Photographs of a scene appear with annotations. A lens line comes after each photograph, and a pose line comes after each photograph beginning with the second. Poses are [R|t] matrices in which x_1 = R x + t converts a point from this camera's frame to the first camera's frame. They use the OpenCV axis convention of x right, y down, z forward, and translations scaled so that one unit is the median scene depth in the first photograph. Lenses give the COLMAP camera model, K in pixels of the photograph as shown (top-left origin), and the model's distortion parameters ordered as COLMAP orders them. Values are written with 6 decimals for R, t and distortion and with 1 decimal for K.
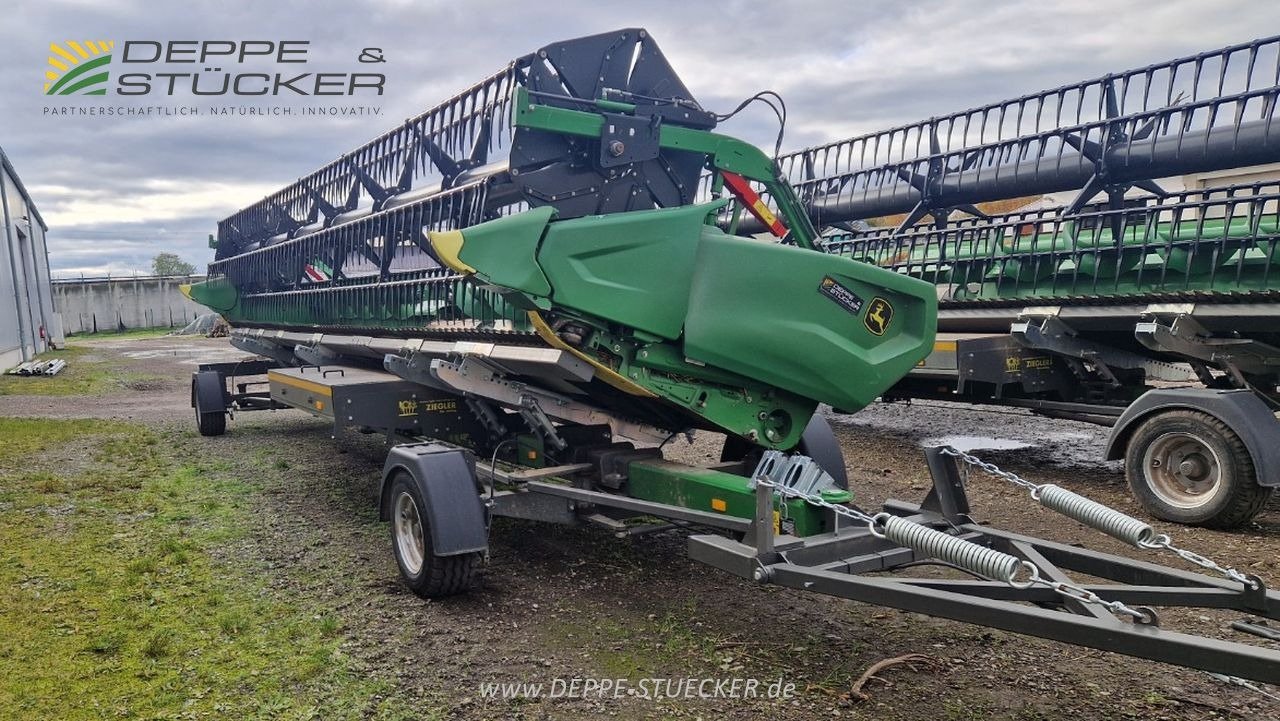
lens RADIAL K [[1006.6, 0, 477.0], [0, 1006.6, 460.9], [0, 0, 1]] dist [0.036837, -0.002652]
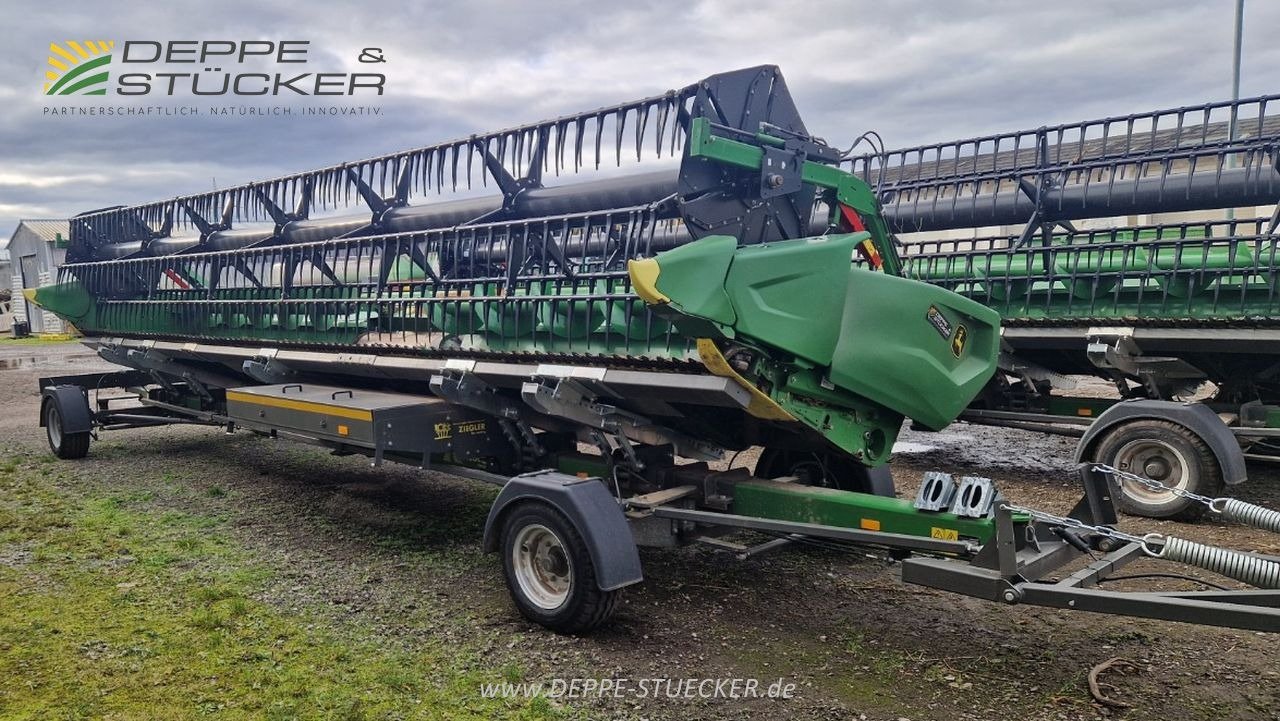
lens RADIAL K [[1005.7, 0, 512.9], [0, 1005.7, 428.5], [0, 0, 1]] dist [0.078598, -0.008990]
pose [[0.959686, -0.024655, 0.279992, -0.346262], [0.033875, 0.999030, -0.028138, -0.032505], [-0.279027, 0.036488, 0.959590, 0.080740]]
